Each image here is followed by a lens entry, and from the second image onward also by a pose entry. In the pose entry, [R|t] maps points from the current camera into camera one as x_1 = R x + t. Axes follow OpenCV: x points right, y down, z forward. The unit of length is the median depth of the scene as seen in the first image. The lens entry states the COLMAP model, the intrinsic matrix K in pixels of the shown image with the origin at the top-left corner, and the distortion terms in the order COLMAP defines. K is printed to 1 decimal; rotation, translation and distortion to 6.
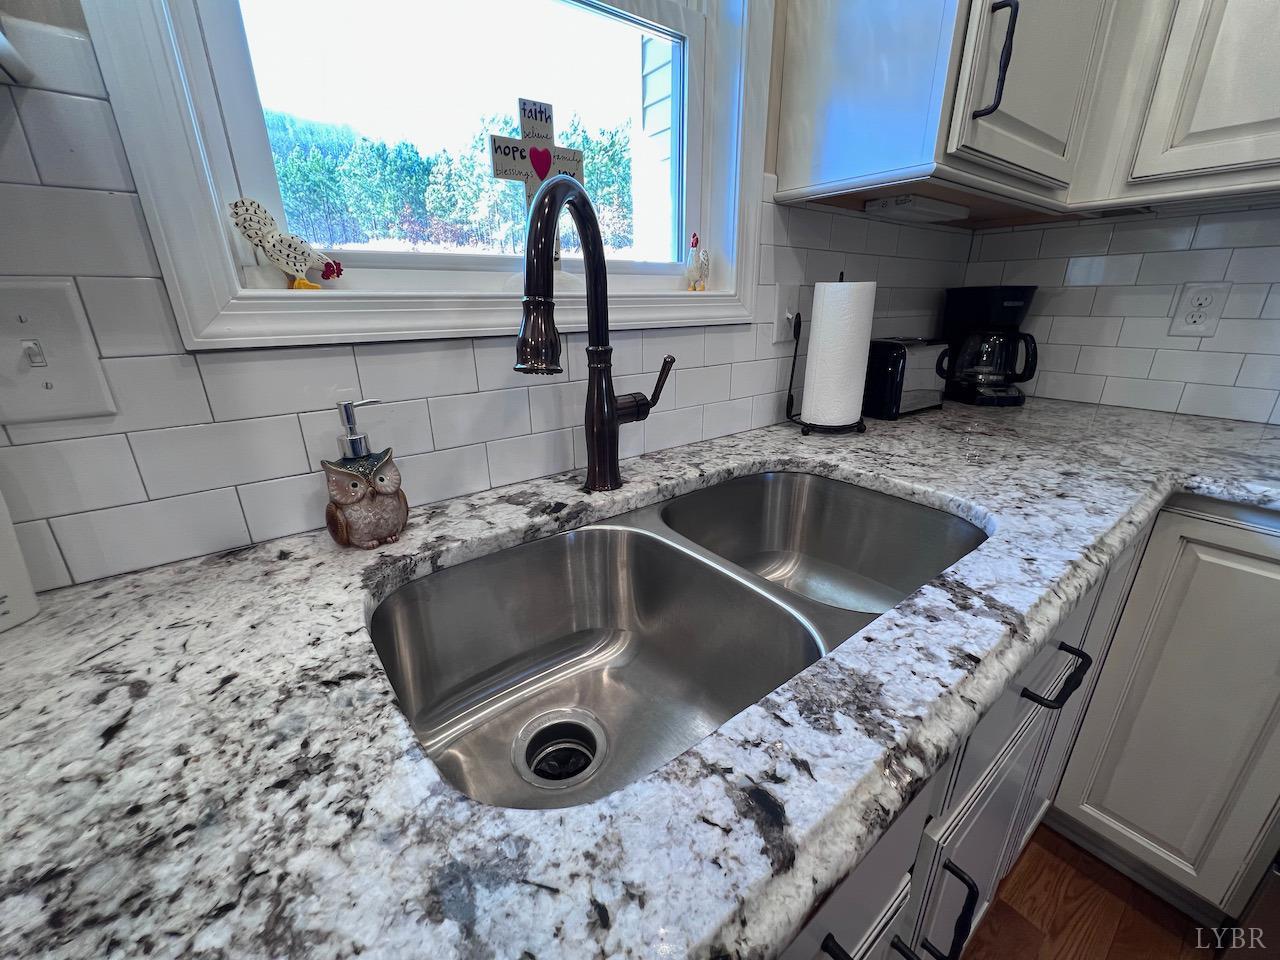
lens RADIAL K [[510.7, 0, 645.1], [0, 510.7, 483.4], [0, 0, 1]] dist [-0.002298, 0.000569]
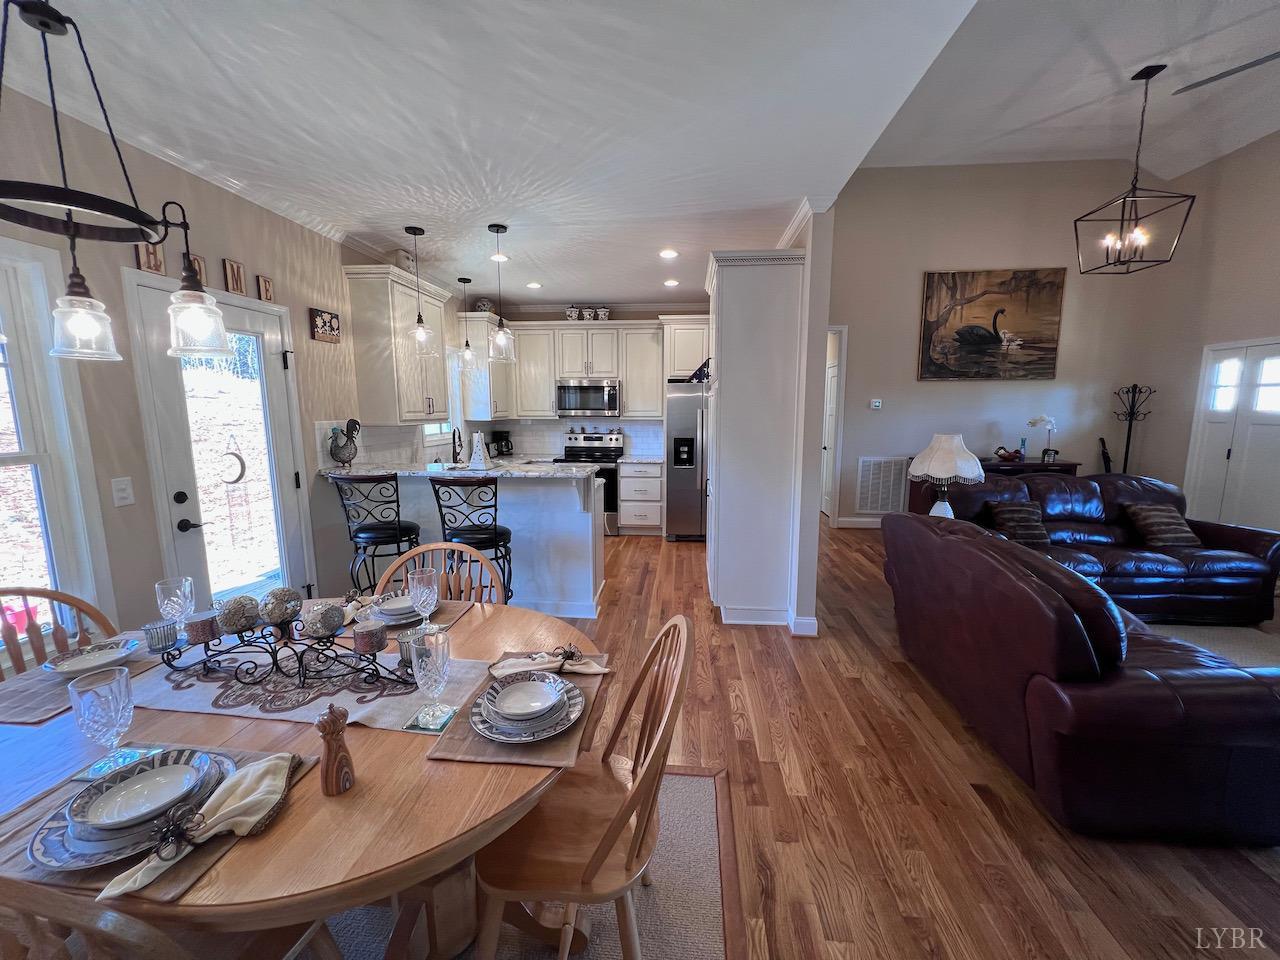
lens RADIAL K [[510.7, 0, 642.3], [0, 510.7, 480.6], [0, 0, 1]] dist [-0.002298, 0.000569]
pose [[0.677178, -0.097391, 0.729345, -2.876109], [0.246323, 0.964017, -0.099977, 1.264819], [-0.693365, 0.247357, 0.676801, -4.460422]]
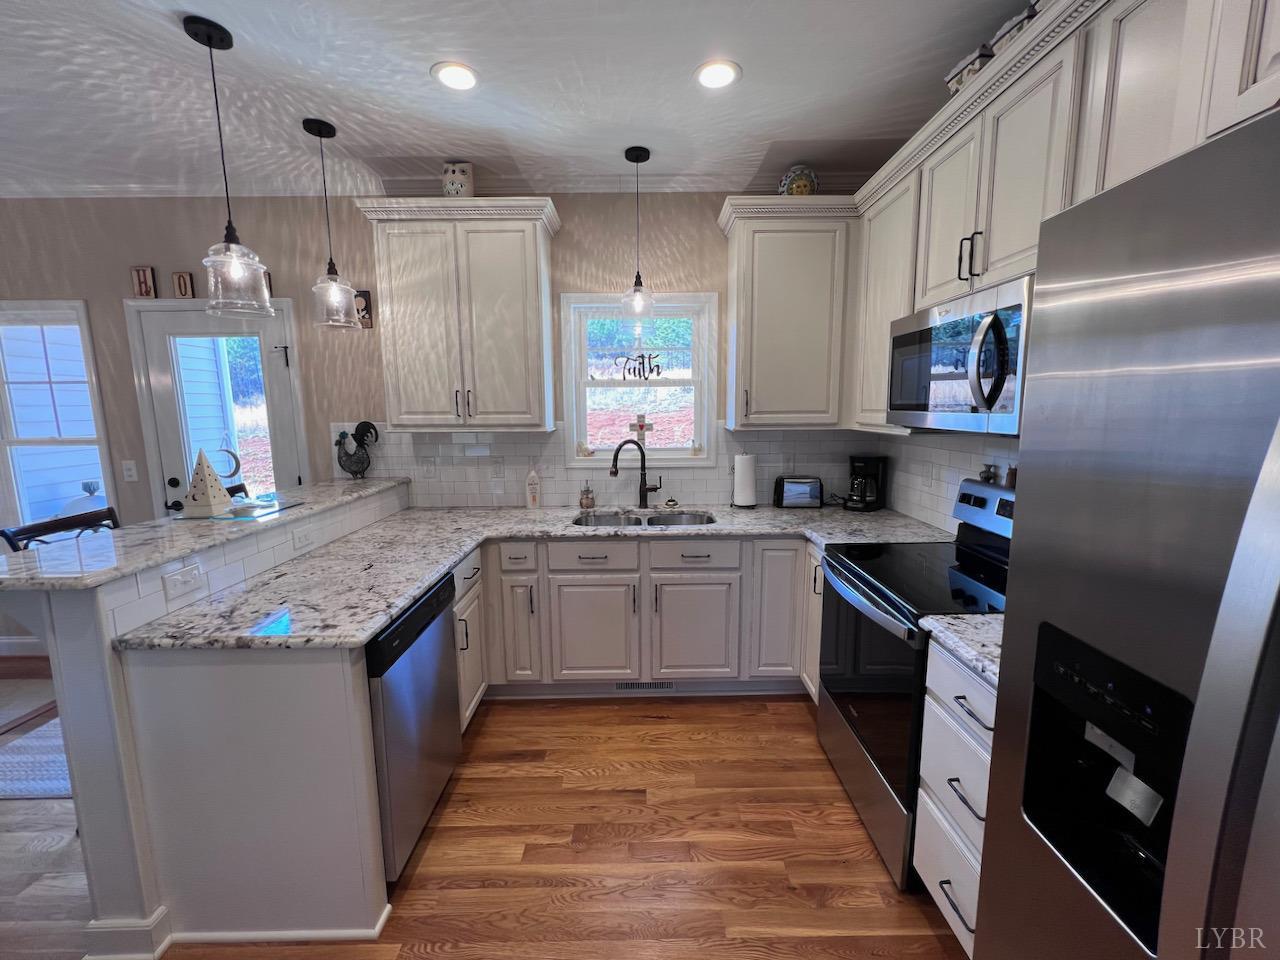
lens RADIAL K [[510.7, 0, 641.4], [0, 510.7, 481.6], [0, 0, 1]] dist [-0.002298, 0.000569]
pose [[0.796436, 0.087169, -0.598407, 1.871866], [-0.204338, 0.970144, -0.130639, 0.270336], [0.569154, 0.226323, 0.790470, -1.753208]]
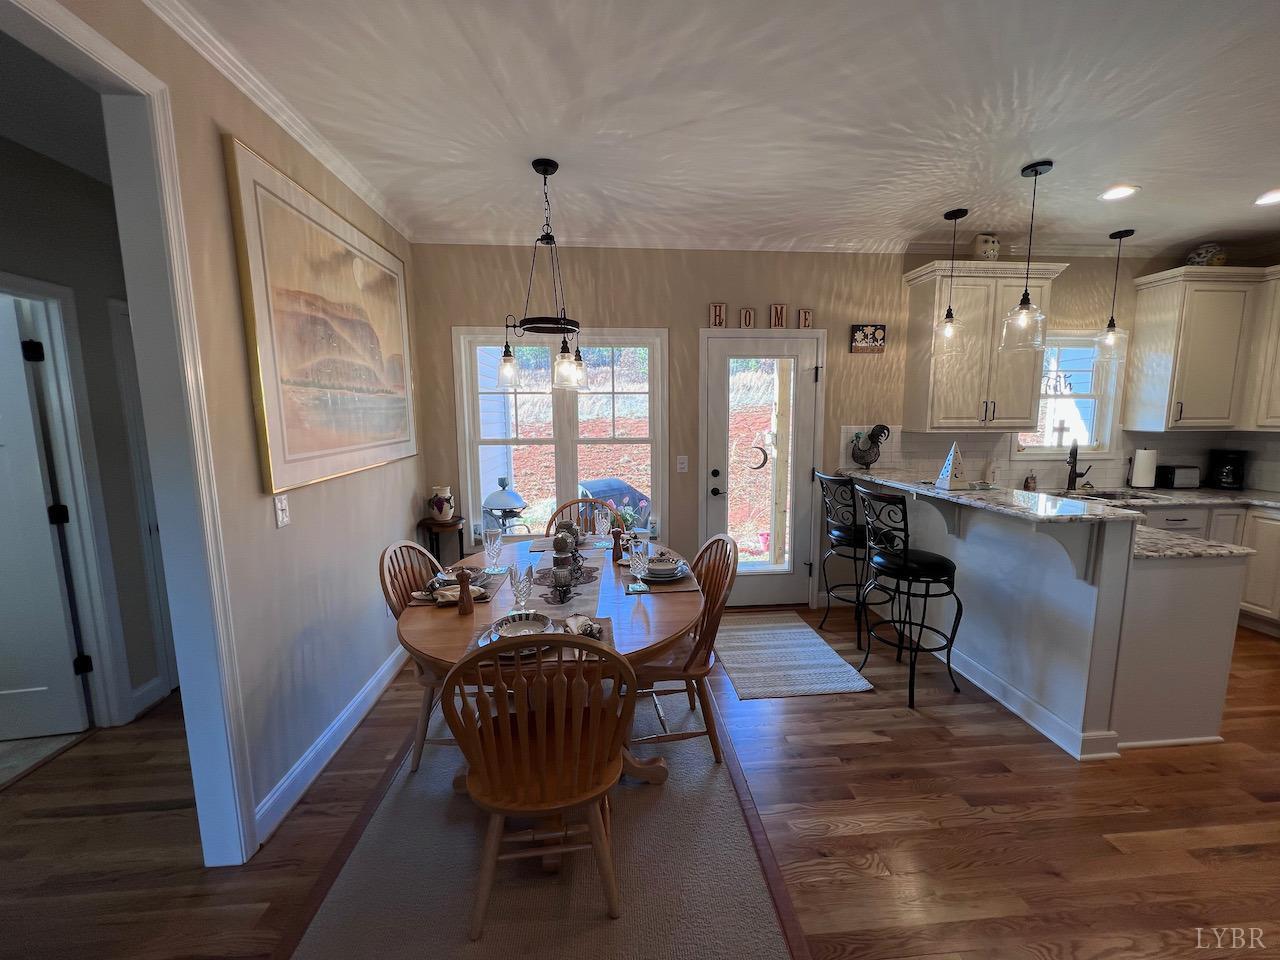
lens RADIAL K [[510.7, 0, 645.0], [0, 510.7, 480.4], [0, 0, 1]] dist [-0.002298, 0.000569]
pose [[0.839687, 0.072075, -0.538267, -0.792460], [-0.186352, 0.969214, -0.160927, 1.305059], [0.510097, 0.235435, 0.827267, -4.600535]]
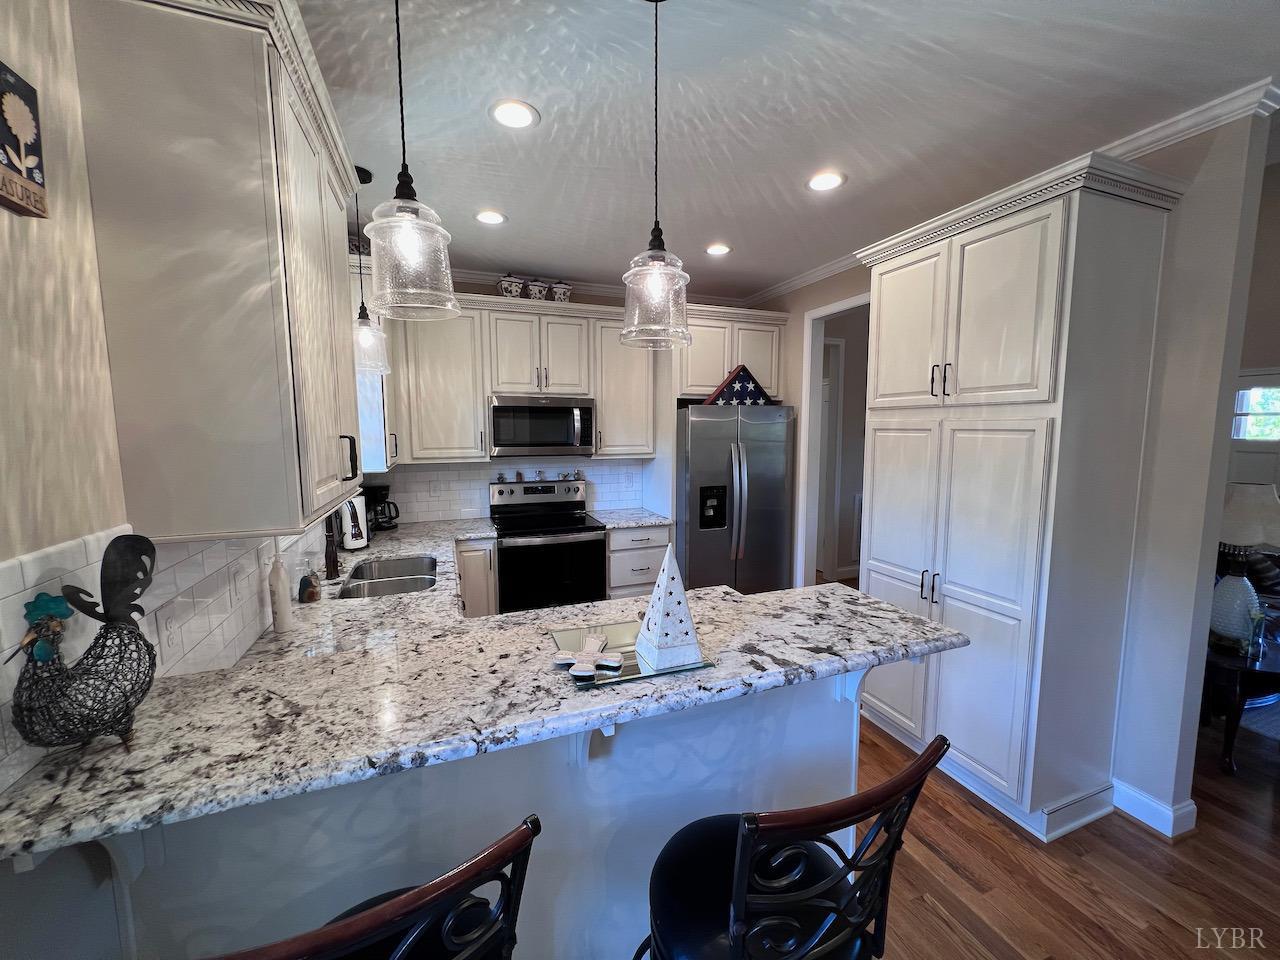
lens RADIAL K [[510.7, 0, 643.4], [0, 510.7, 480.0], [0, 0, 1]] dist [-0.002298, 0.000569]
pose [[0.284850, -0.093004, 0.954050, -2.087472], [0.328846, 0.944364, -0.006123, 0.070376], [-0.900401, 0.315479, 0.299586, -1.511974]]
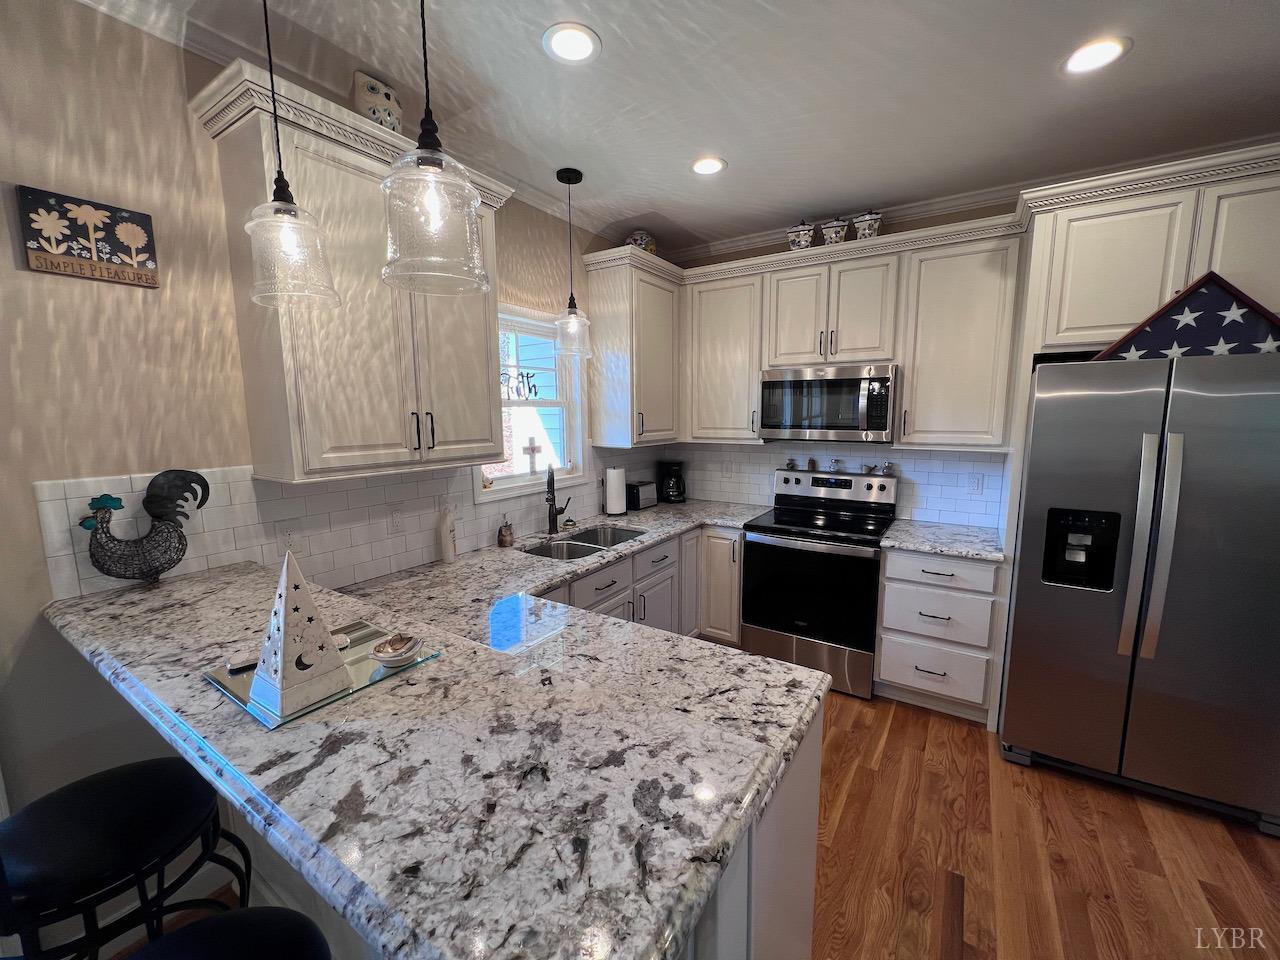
lens RADIAL K [[510.7, 0, 643.0], [0, 510.7, 480.7], [0, 0, 1]] dist [-0.002298, 0.000569]
pose [[0.942712, -0.044889, 0.330574, -0.578297], [0.114567, 0.974204, -0.194426, 0.363832], [-0.313318, 0.221161, 0.923536, -2.273451]]
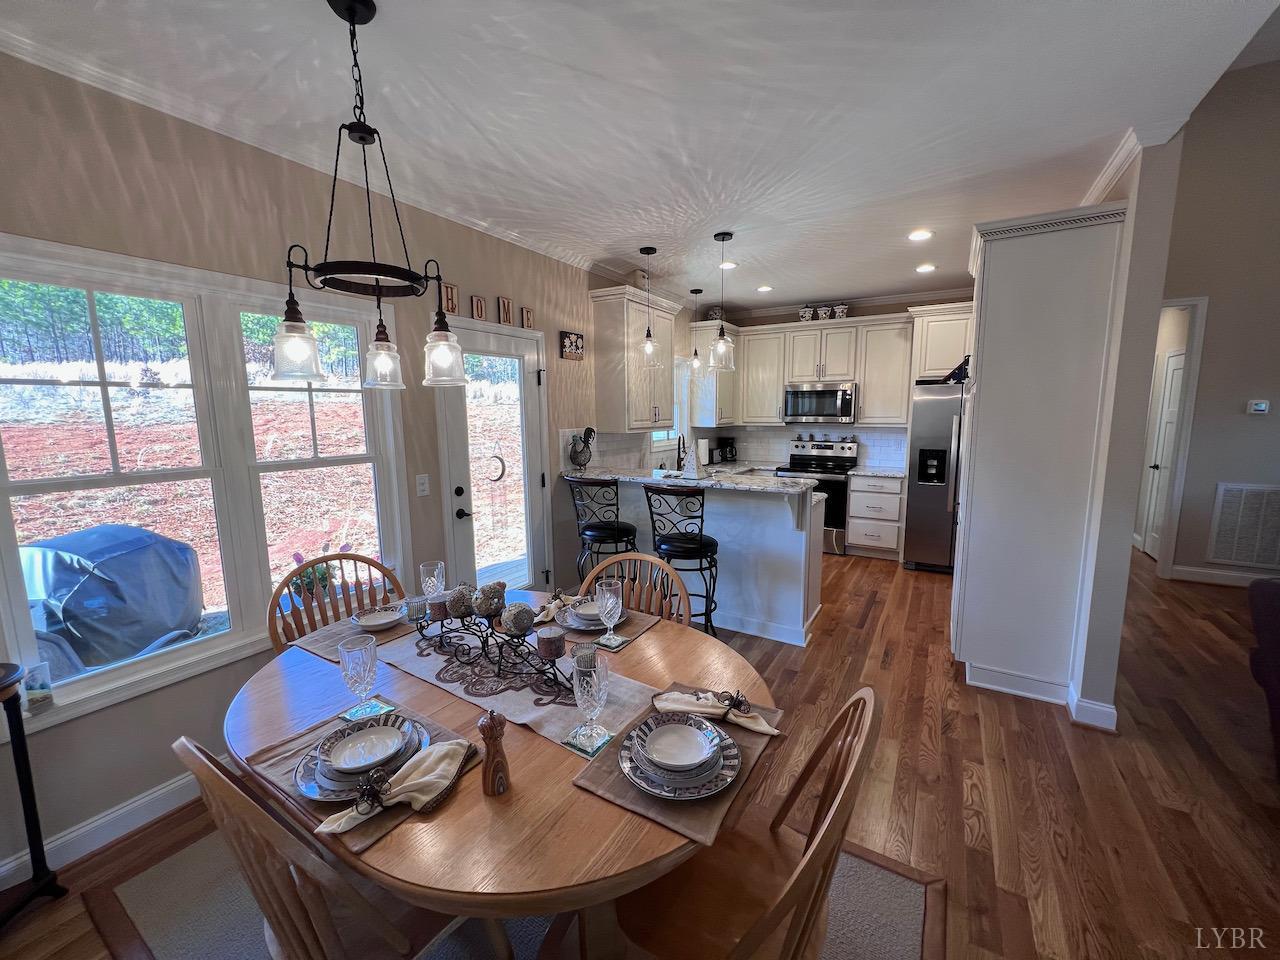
lens RADIAL K [[510.7, 0, 643.4], [0, 510.7, 481.0], [0, 0, 1]] dist [-0.002298, 0.000569]
pose [[0.931366, -0.049813, 0.360660, -2.647185], [0.124967, 0.974154, -0.188168, 1.202293], [-0.341965, 0.220324, 0.913519, -4.448901]]
